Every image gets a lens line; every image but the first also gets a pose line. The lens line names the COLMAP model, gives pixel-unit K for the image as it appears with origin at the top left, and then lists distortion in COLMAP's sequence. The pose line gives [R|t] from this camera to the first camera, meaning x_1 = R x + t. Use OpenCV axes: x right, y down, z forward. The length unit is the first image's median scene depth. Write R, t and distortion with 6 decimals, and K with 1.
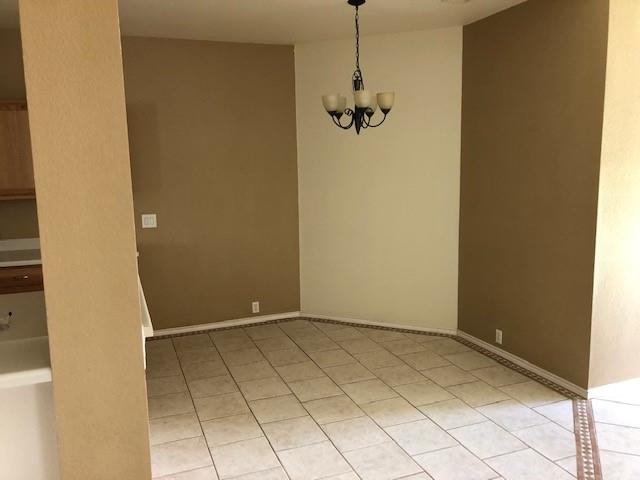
lens RADIAL K [[519.5, 0, 320.0], [0, 519.5, 240.0], [0, 0, 1]] dist [0.083495, -0.110138]
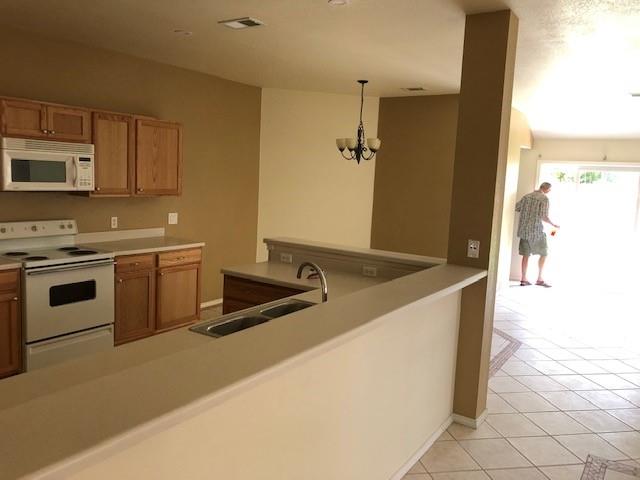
lens RADIAL K [[519.5, 0, 320.0], [0, 519.5, 240.0], [0, 0, 1]] dist [0.083495, -0.110138]
pose [[0.818332, -0.012794, 0.574604, -0.885175], [0.021534, 0.999733, -0.008408, 0.036061], [-0.574343, 0.019255, 0.818389, -0.202650]]
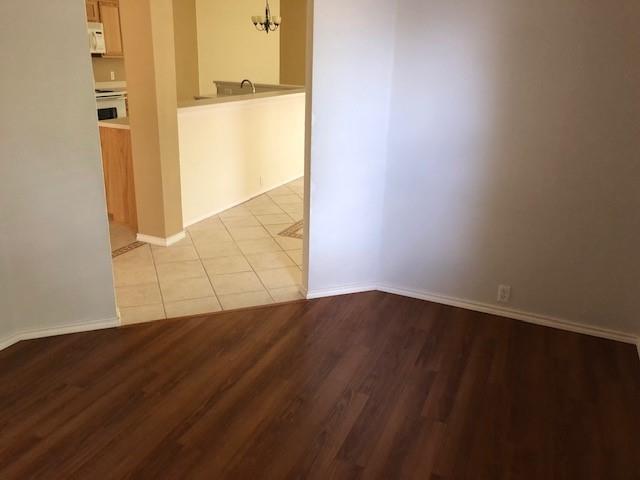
lens RADIAL K [[520.3, 0, 320.0], [0, 520.3, 240.0], [0, 0, 1]] dist [-0.000196, 0.004209]
pose [[0.718005, -0.195194, 0.668107, -1.455867], [0.057787, 0.973276, 0.222249, 0.190422], [-0.693635, -0.120968, 0.710097, -0.922163]]
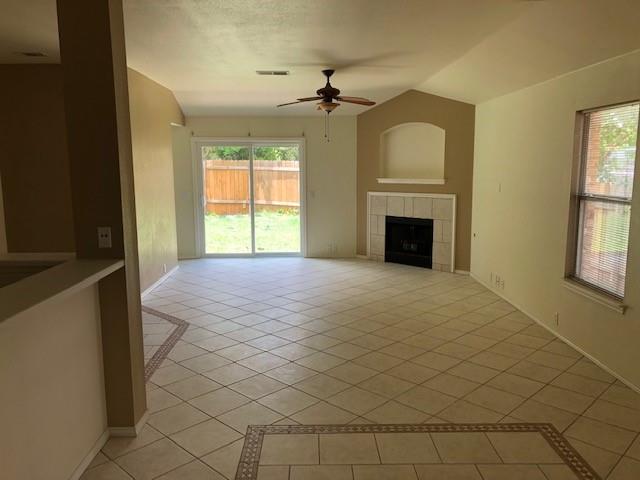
lens RADIAL K [[519.5, 0, 320.0], [0, 519.5, 240.0], [0, 0, 1]] dist [0.083495, -0.110138]
pose [[0.356195, -0.119898, 0.926688, -0.787344], [0.138581, 0.987545, 0.074505, 0.038976], [-0.924078, 0.101883, 0.368374, -0.200213]]
